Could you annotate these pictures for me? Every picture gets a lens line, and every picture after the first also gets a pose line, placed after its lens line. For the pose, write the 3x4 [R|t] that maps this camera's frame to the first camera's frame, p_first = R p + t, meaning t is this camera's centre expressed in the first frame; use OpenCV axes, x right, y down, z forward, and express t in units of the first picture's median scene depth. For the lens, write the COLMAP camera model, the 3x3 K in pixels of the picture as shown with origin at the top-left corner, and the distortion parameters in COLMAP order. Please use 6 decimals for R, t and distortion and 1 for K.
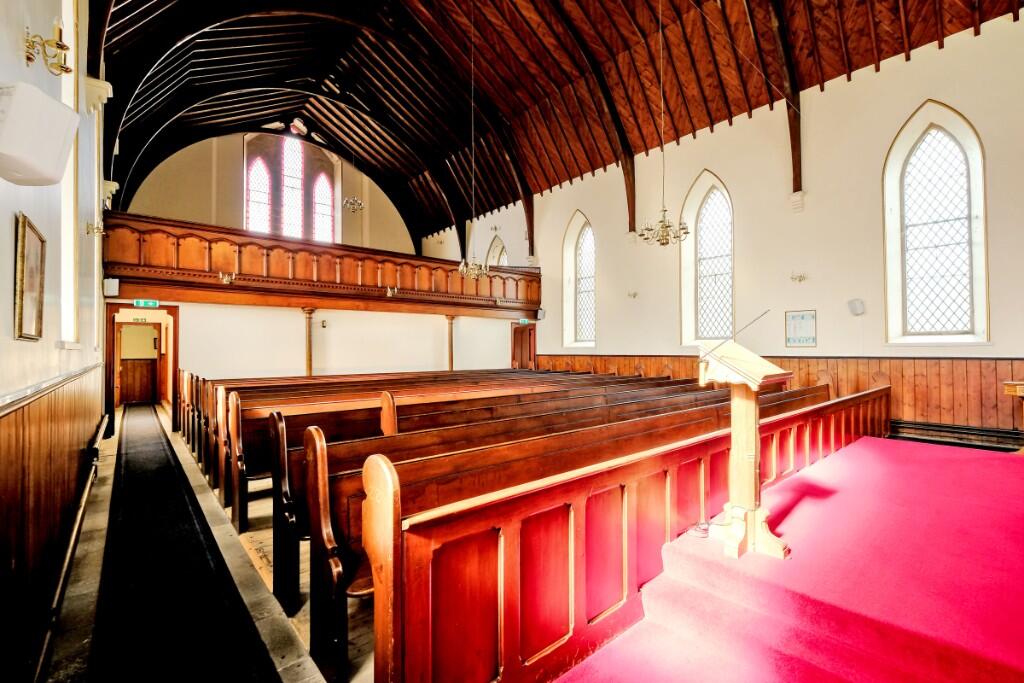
lens RADIAL K [[448.5, 0, 507.9], [0, 448.5, 345.2], [0, 0, 1]] dist [0.000724, -0.000196]
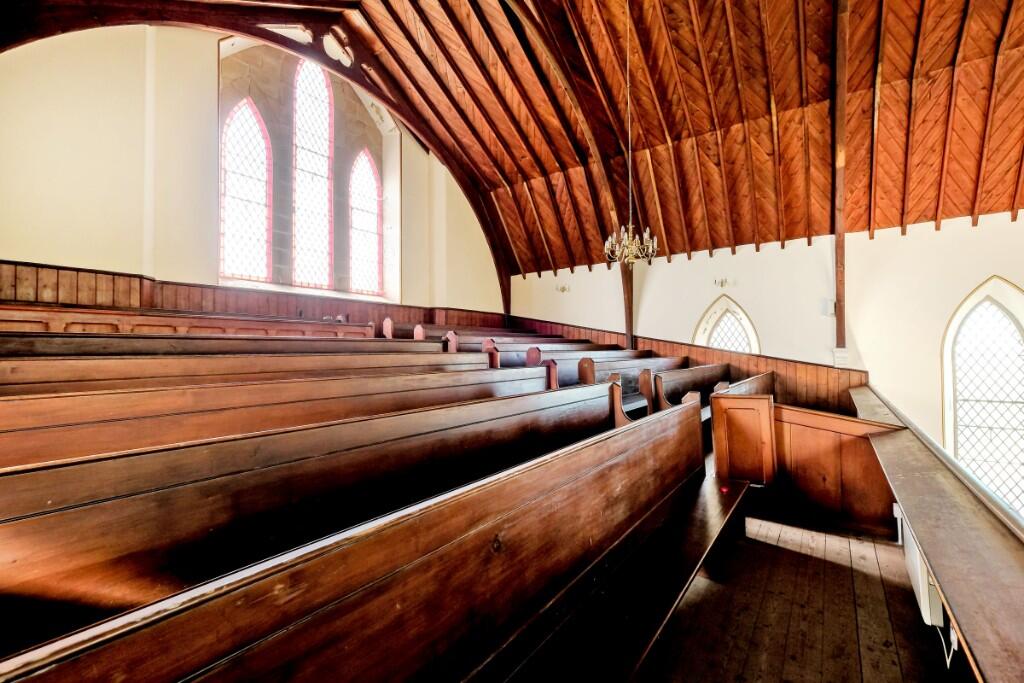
lens RADIAL K [[438.3, 0, 491.3], [0, 438.3, 344.2], [0, 0, 1]] dist [-0.000373, 0.000110]
pose [[0.979615, 0.003664, 0.200853, -0.558239], [-0.002808, 0.999986, -0.004547, -0.242391], [-0.200867, 0.003890, 0.979611, 0.727659]]
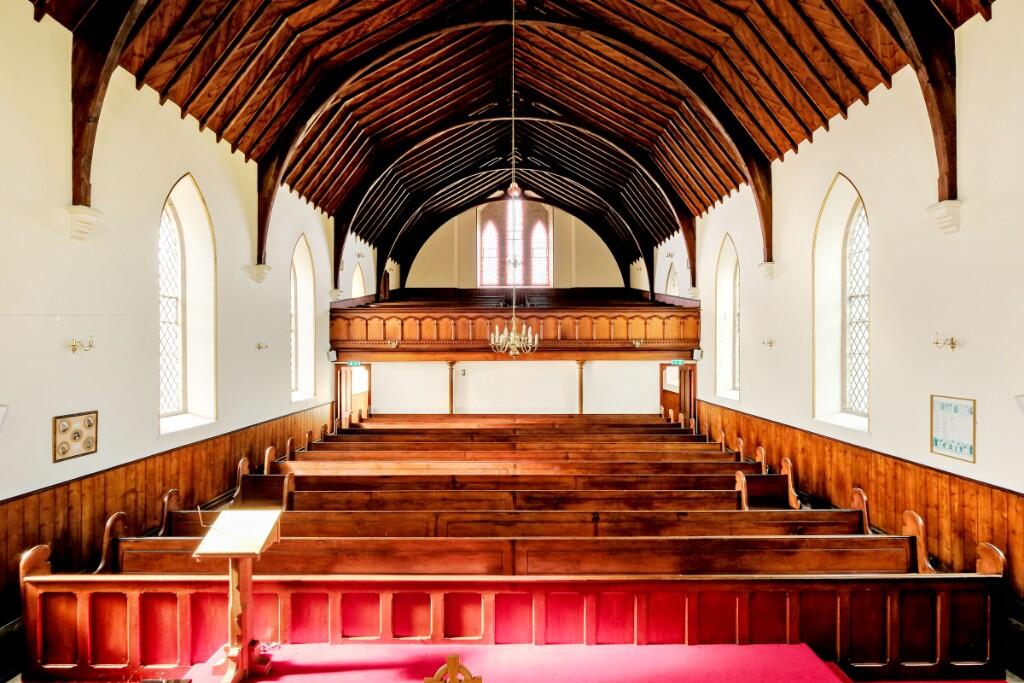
lens RADIAL K [[448.5, 0, 507.9], [0, 448.5, 345.2], [0, 0, 1]] dist [0.000724, -0.000196]
pose [[0.757309, -0.000843, -0.653056, 0.420373], [0.005552, 0.999971, 0.005147, -0.108406], [0.653033, -0.007524, 0.757292, 0.111107]]
